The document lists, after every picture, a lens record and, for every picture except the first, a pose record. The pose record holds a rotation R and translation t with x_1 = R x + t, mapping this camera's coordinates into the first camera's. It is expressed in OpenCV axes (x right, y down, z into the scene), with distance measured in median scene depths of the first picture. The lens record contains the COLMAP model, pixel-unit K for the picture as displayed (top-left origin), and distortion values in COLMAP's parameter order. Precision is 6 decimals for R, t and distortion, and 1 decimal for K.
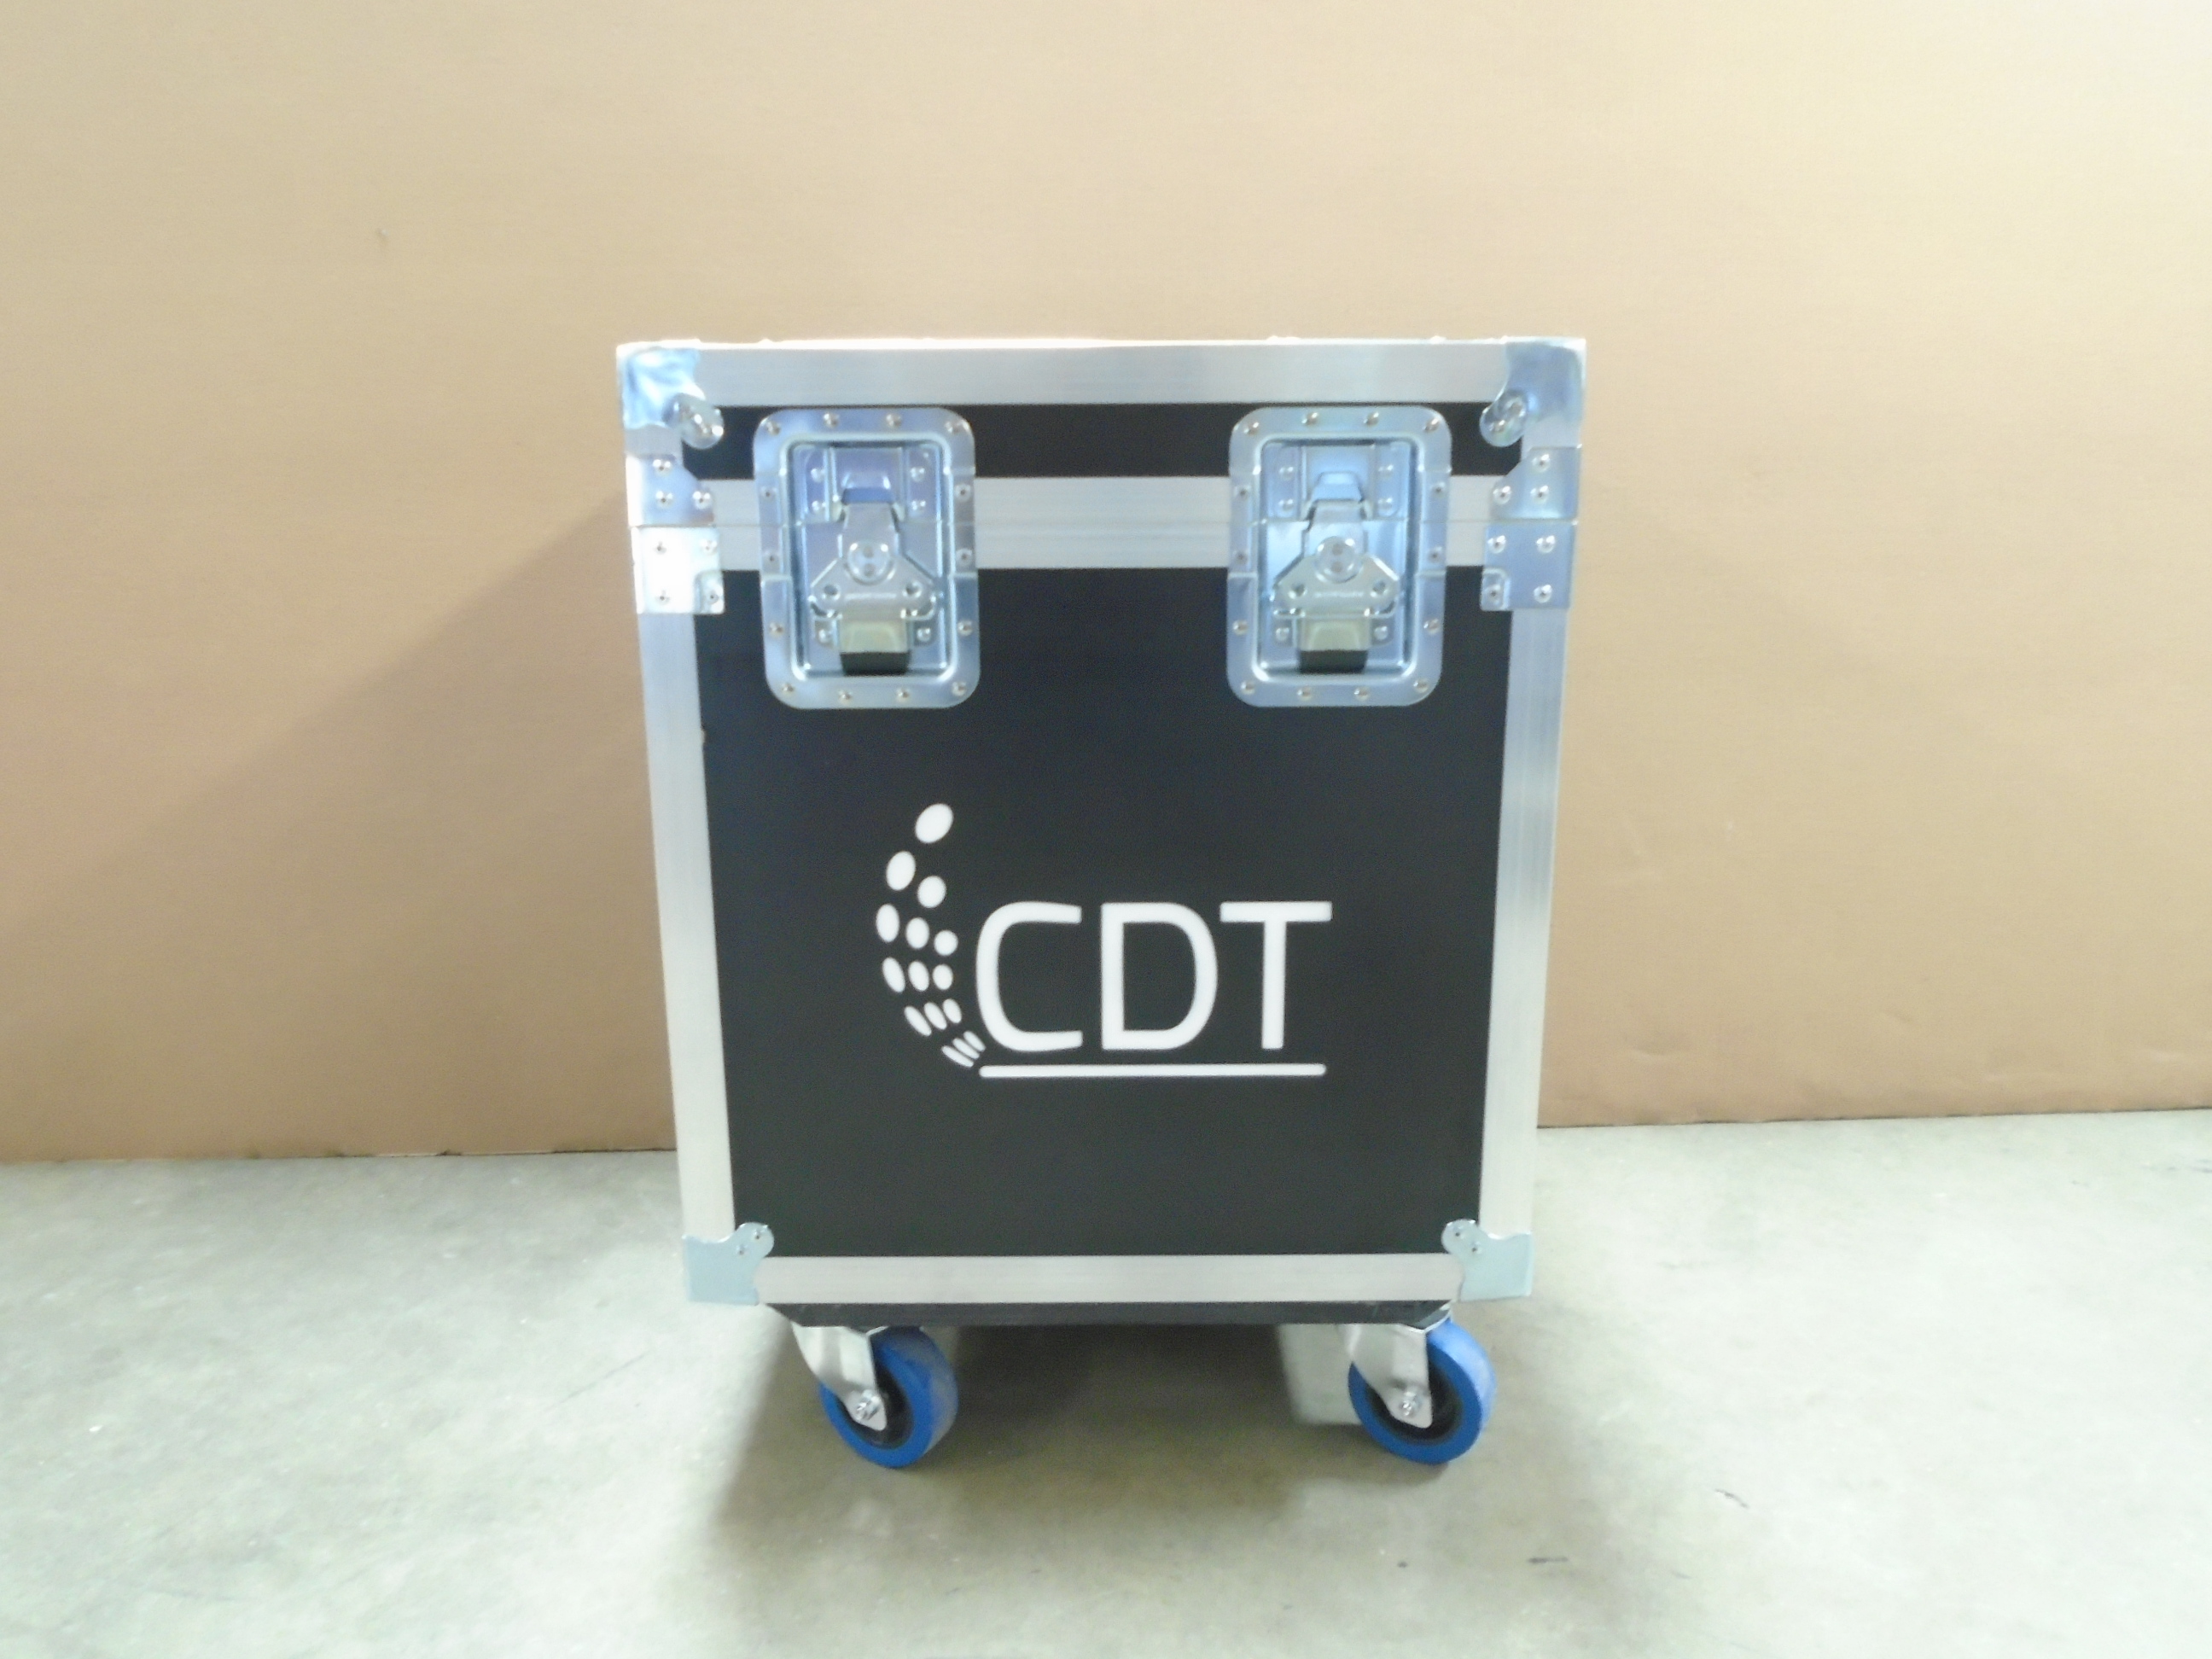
lens RADIAL K [[1710.3, 0, 1097.9], [0, 1710.3, 810.3], [0, 0, 1]] dist [-0.011529, 0.010796]
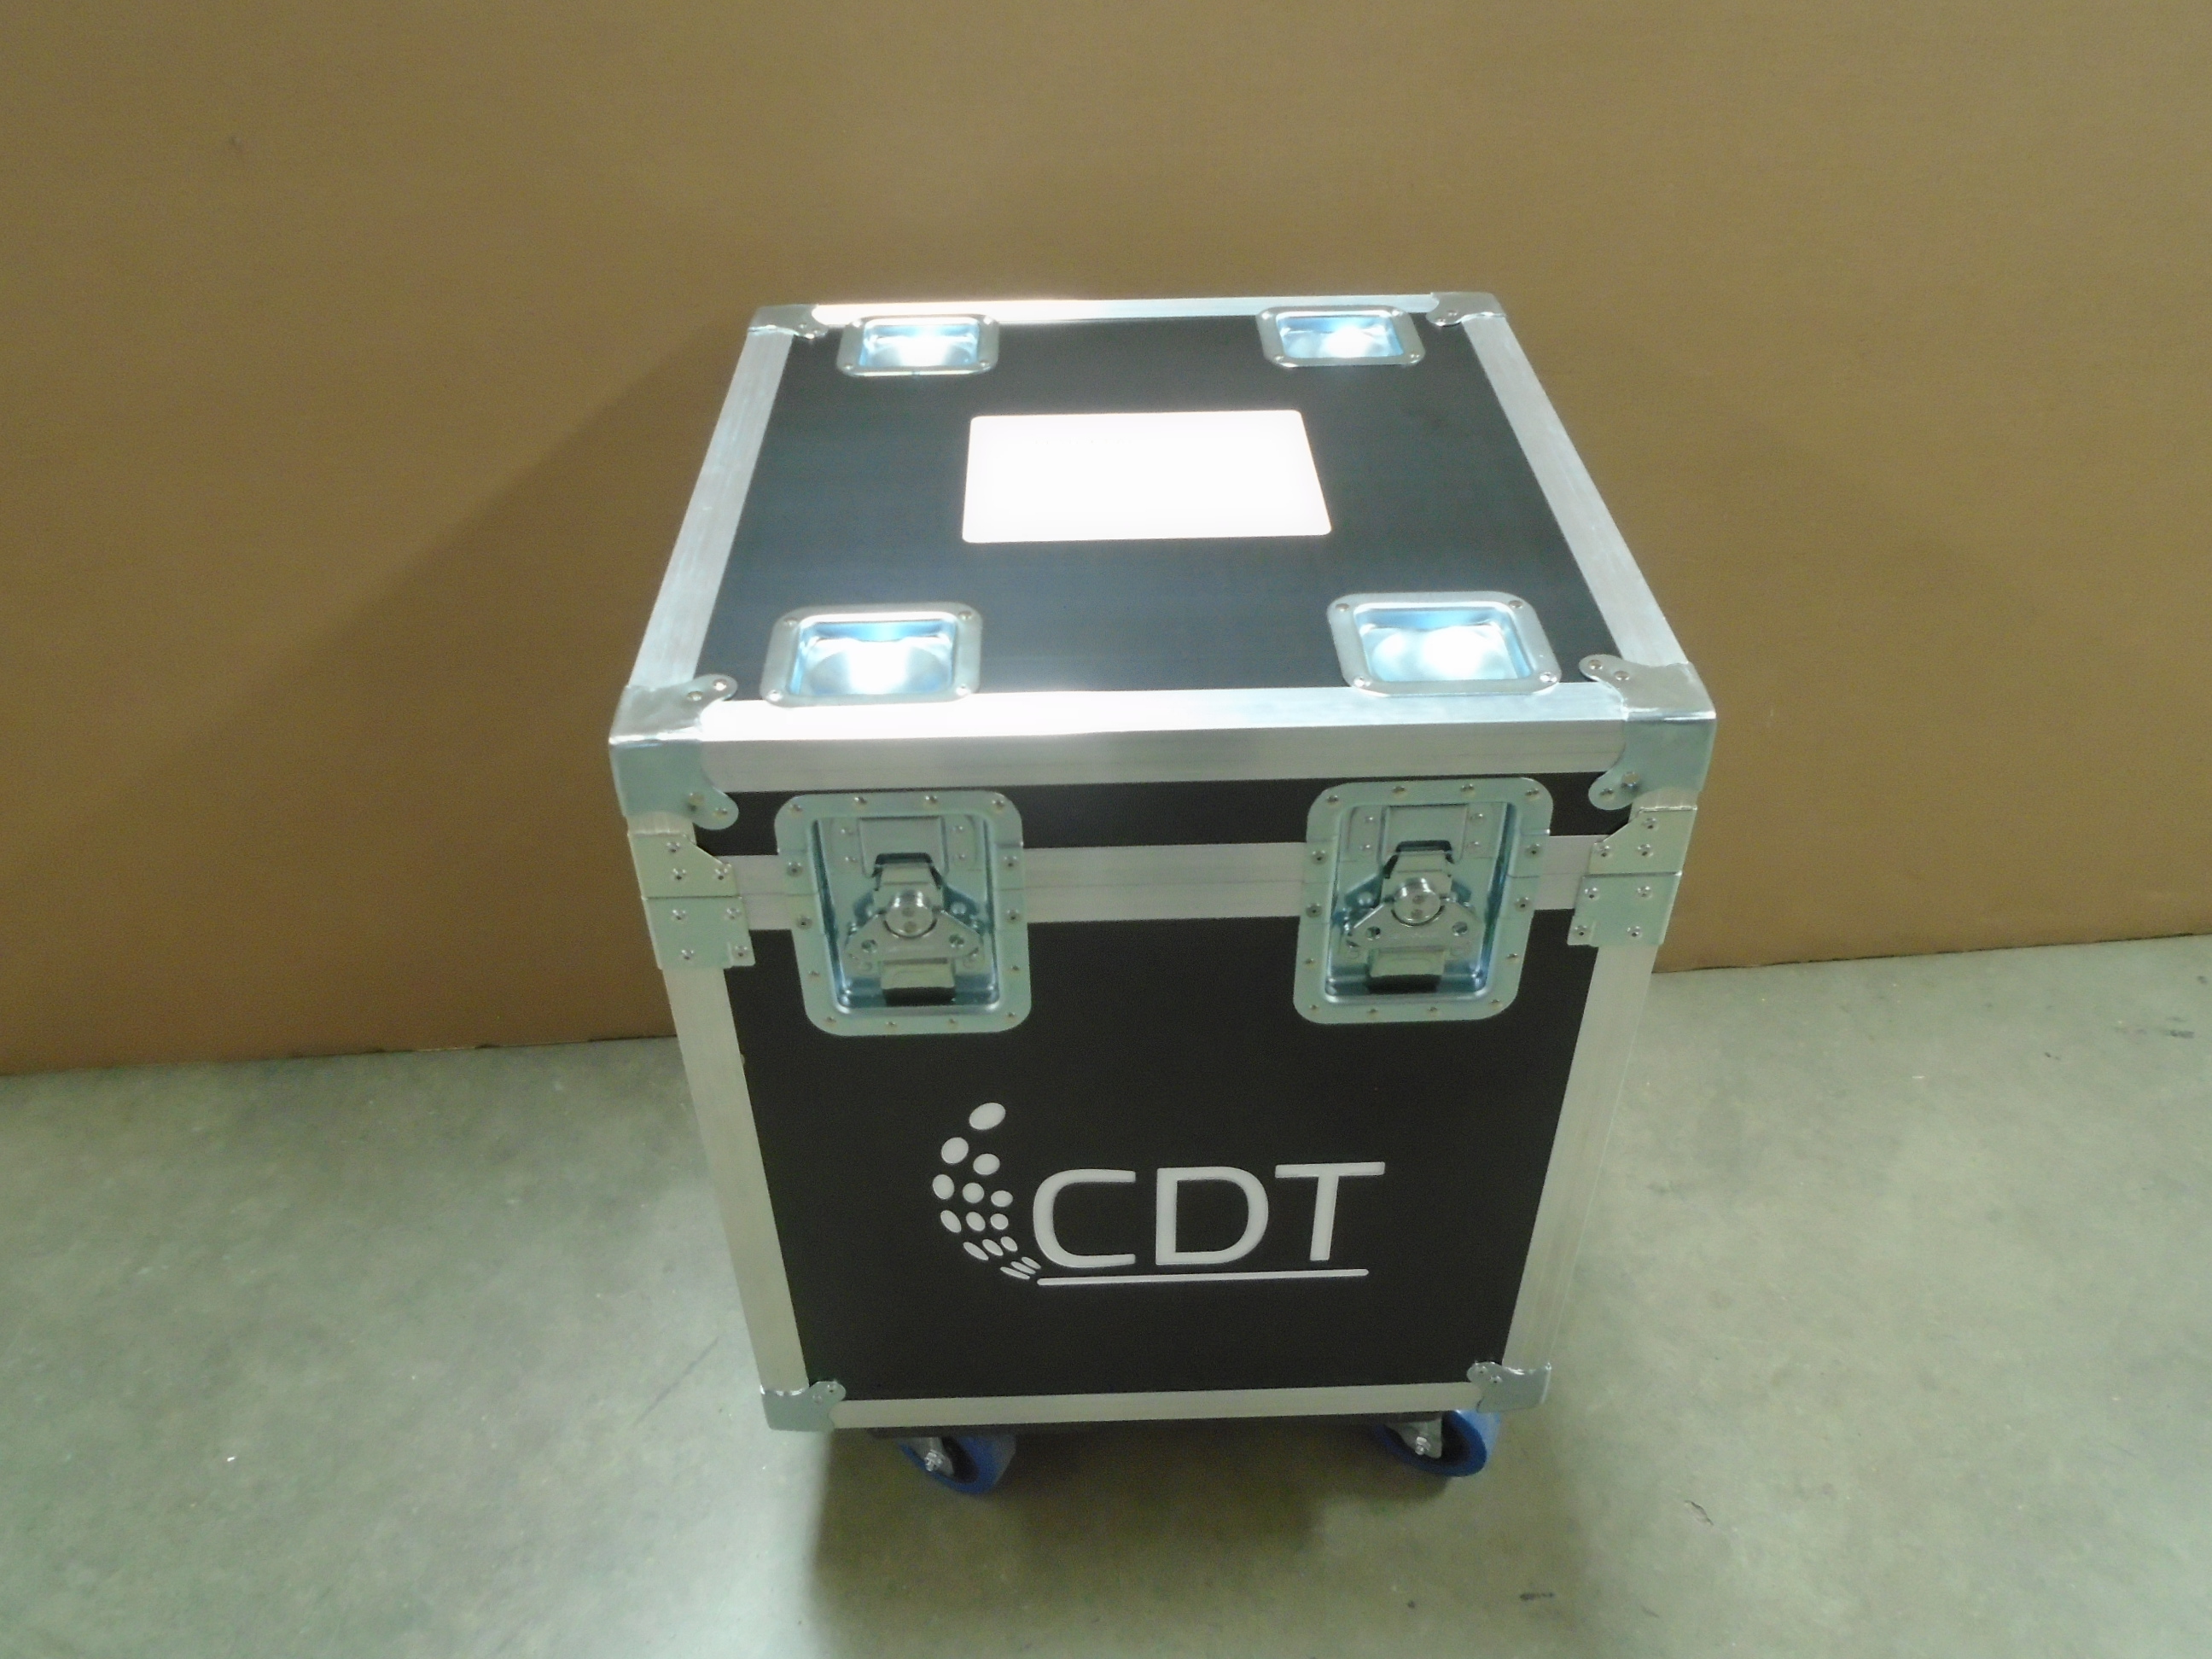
lens RADIAL K [[1711.9, 0, 1102.3], [0, 1711.9, 810.7], [0, 0, 1]] dist [-0.002805, 0.002064]
pose [[0.999540, -0.021878, 0.021002, -0.045140], [0.011295, 0.911247, 0.411706, -0.538738], [-0.028145, -0.411280, 0.911074, 0.171509]]
